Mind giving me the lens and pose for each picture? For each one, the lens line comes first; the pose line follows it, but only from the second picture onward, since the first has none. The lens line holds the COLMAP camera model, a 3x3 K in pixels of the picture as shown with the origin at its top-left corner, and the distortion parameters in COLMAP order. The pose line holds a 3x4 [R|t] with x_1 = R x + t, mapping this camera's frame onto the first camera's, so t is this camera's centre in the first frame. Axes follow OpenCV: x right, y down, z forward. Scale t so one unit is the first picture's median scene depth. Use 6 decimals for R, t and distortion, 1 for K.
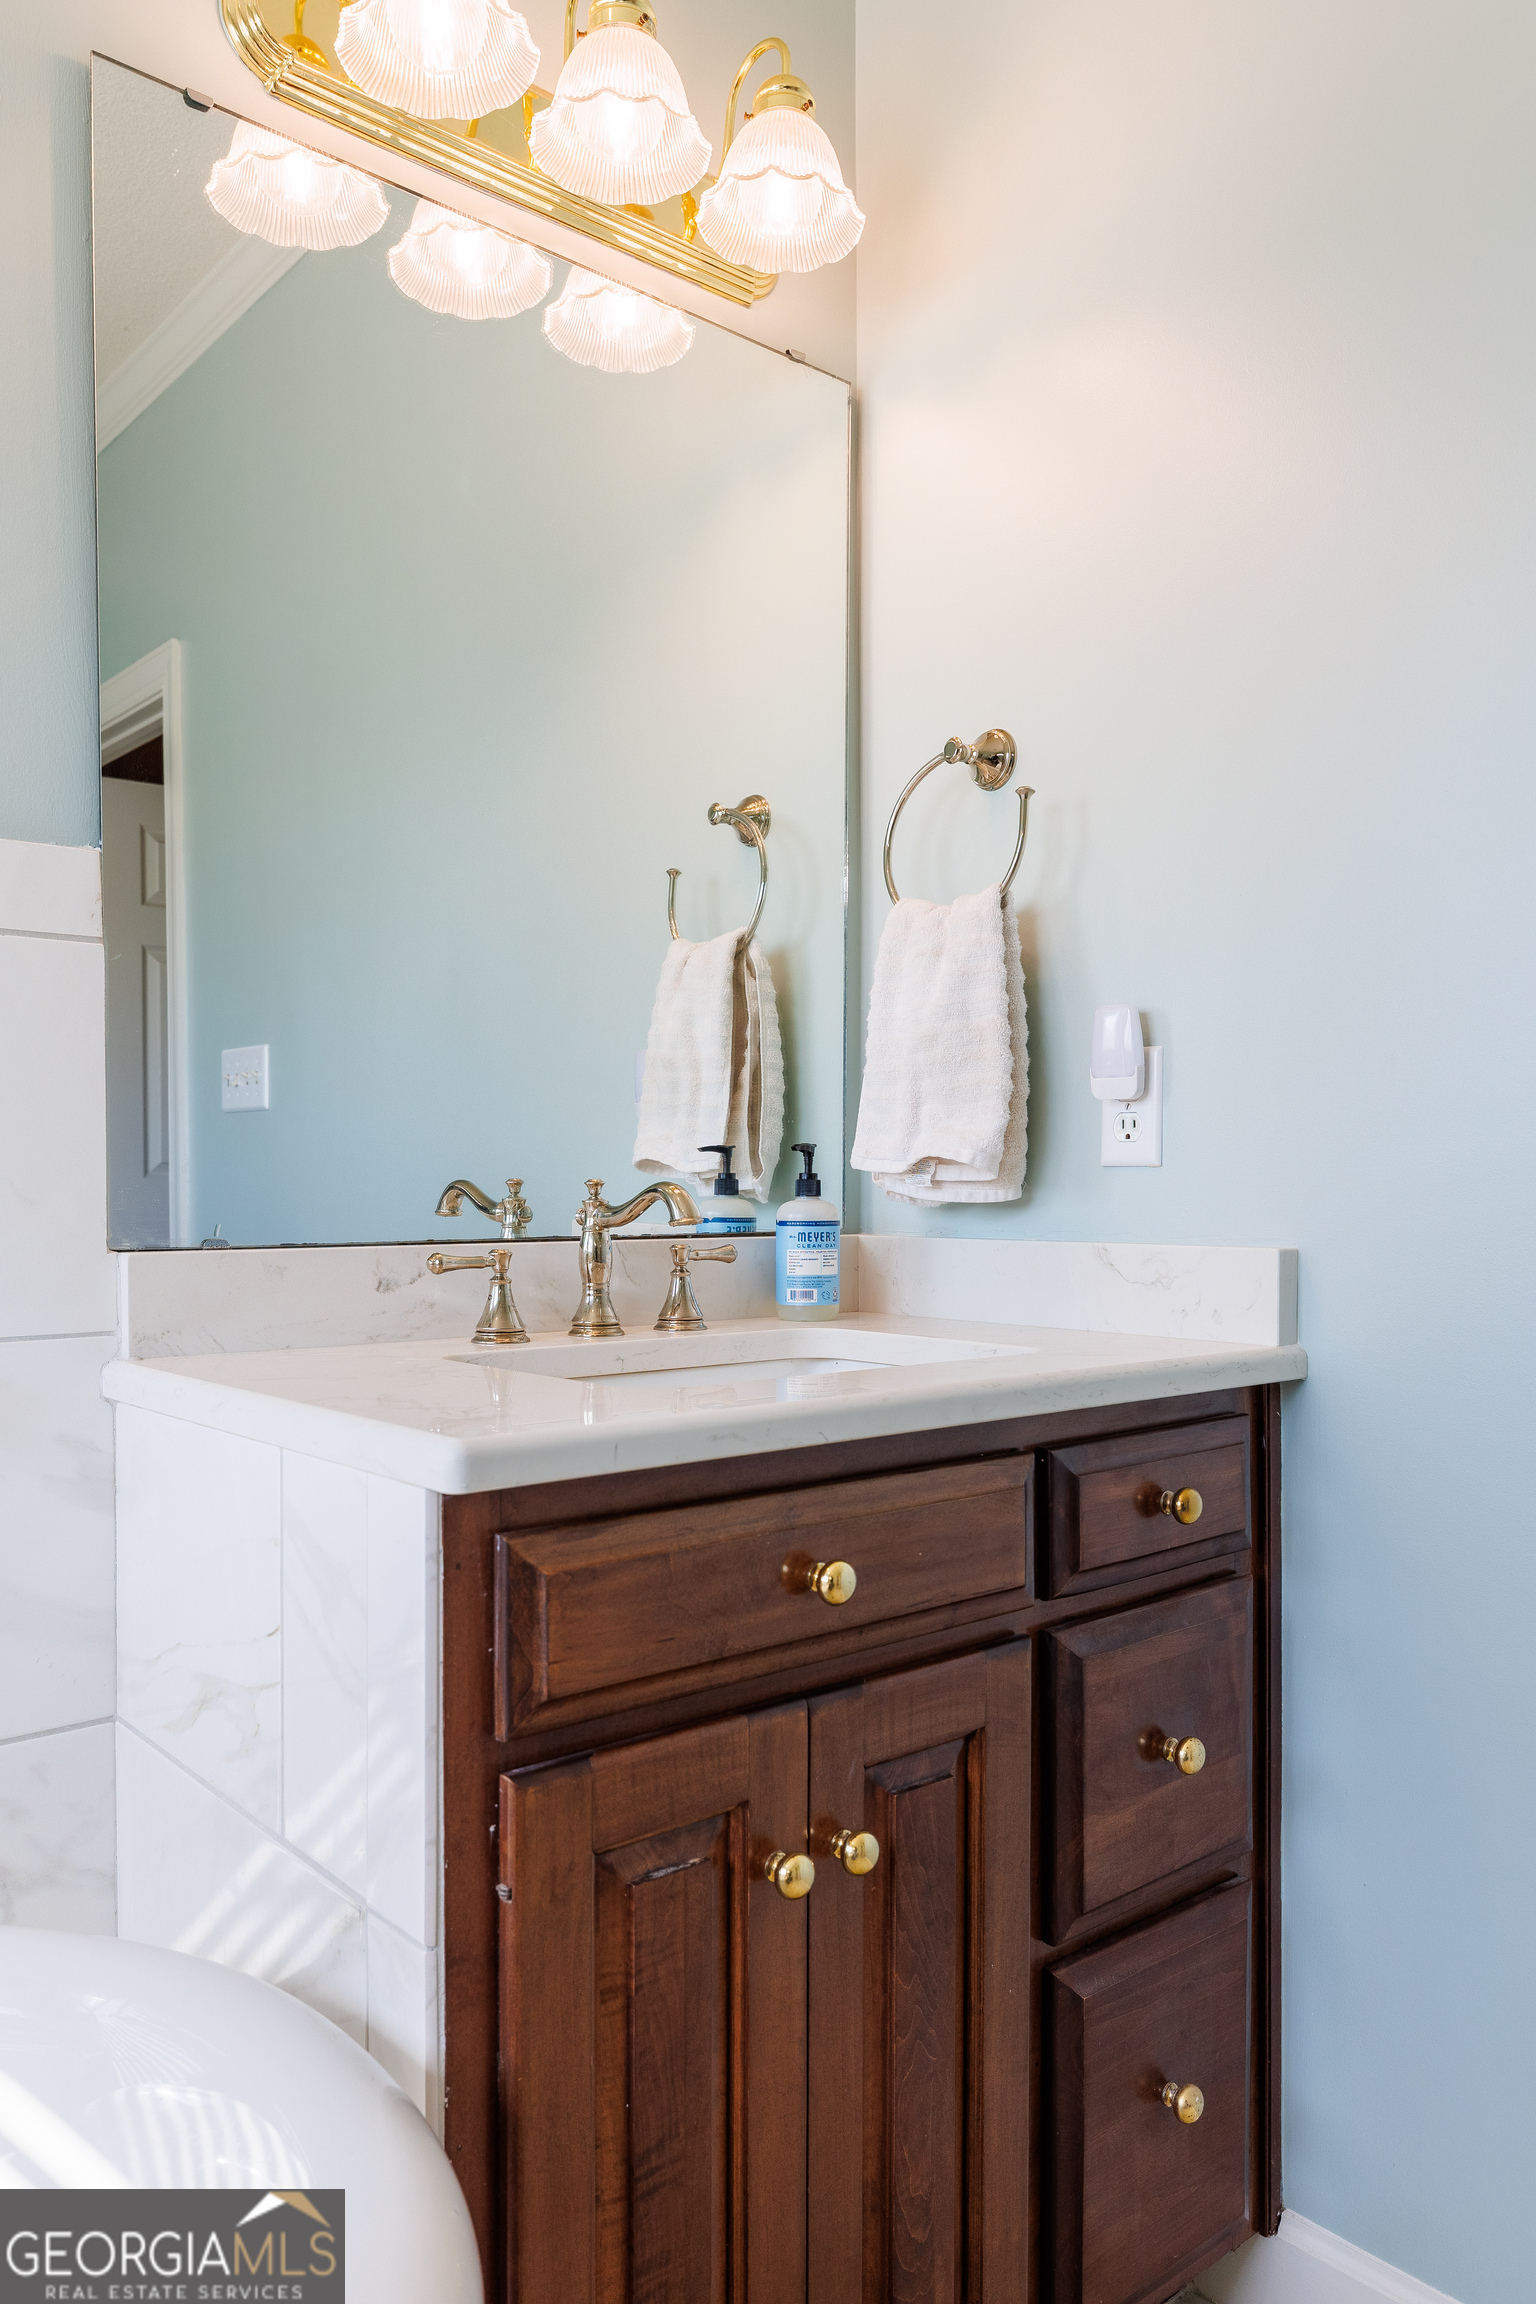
lens RADIAL K [[1655.6, 0, 768.0], [0, 1655.6, 1152.0], [0, 0, 1]] dist [0.129478, 0.000326]
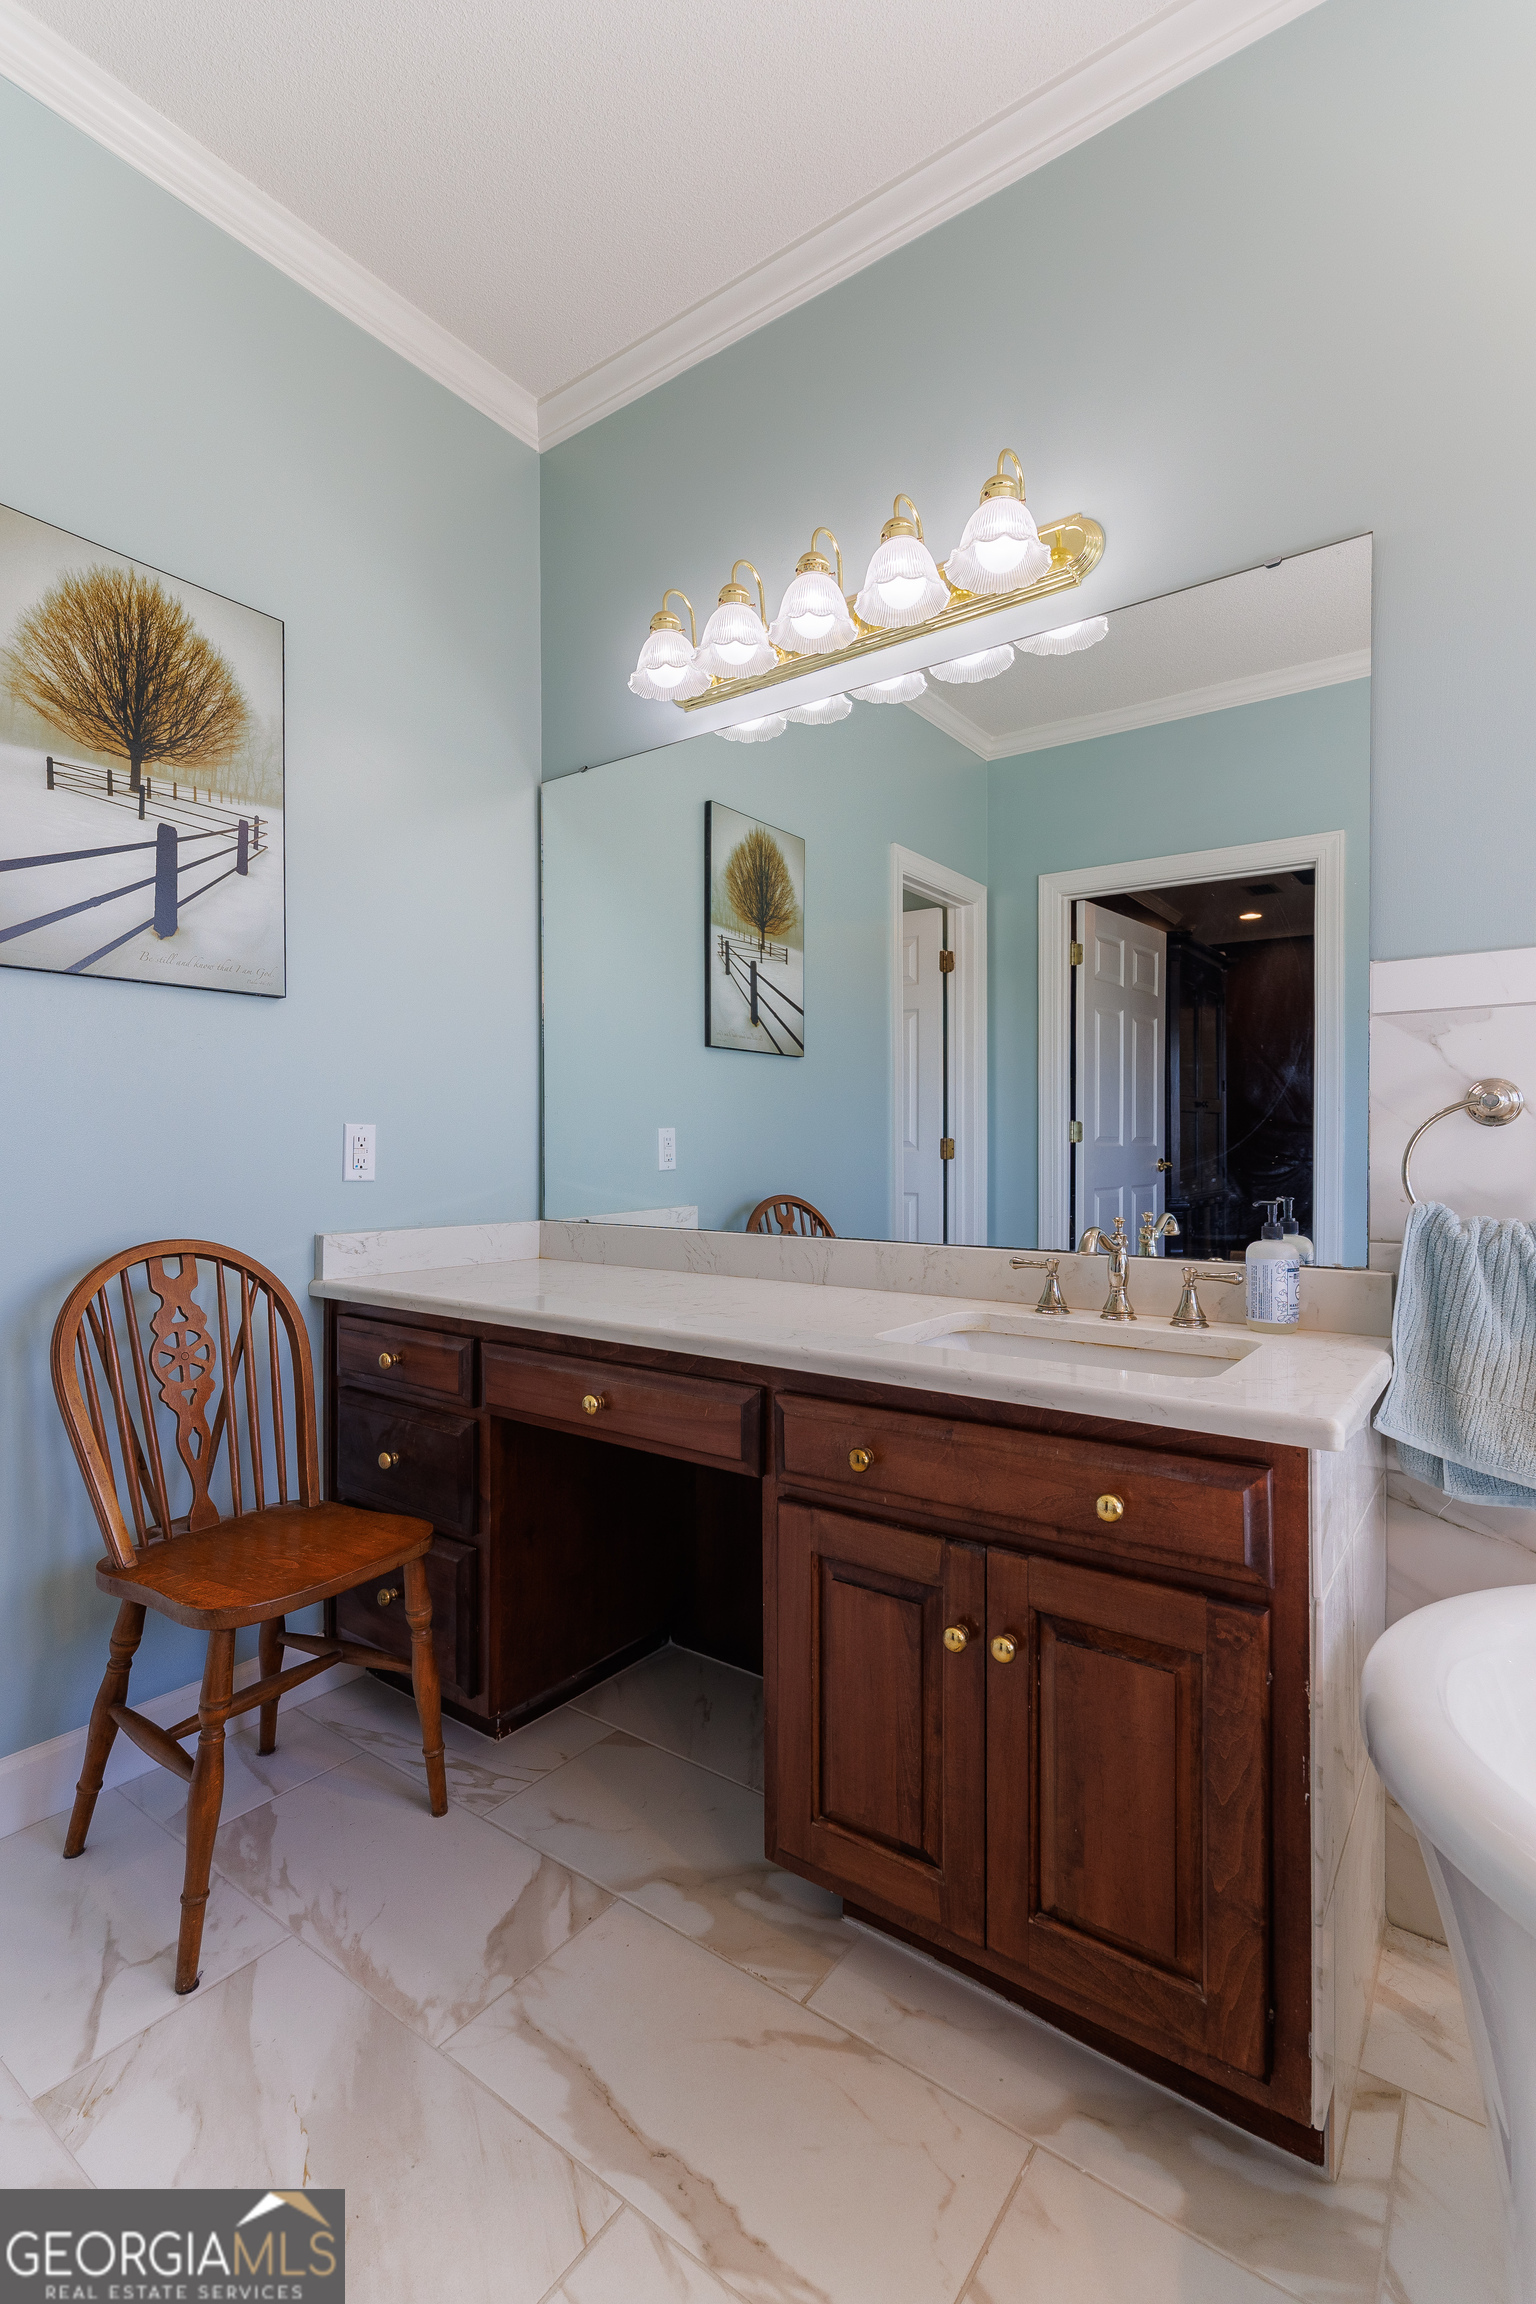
lens RADIAL K [[1045.3, 0, 768.0], [0, 1045.3, 1152.0], [0, 0, 1]] dist [-0.002240, -0.000385]
pose [[0.234846, 0.006206, -0.972013, 1.004962], [0.008243, 0.999931, 0.008375, -0.075069], [0.971998, -0.009979, 0.234778, 0.583726]]
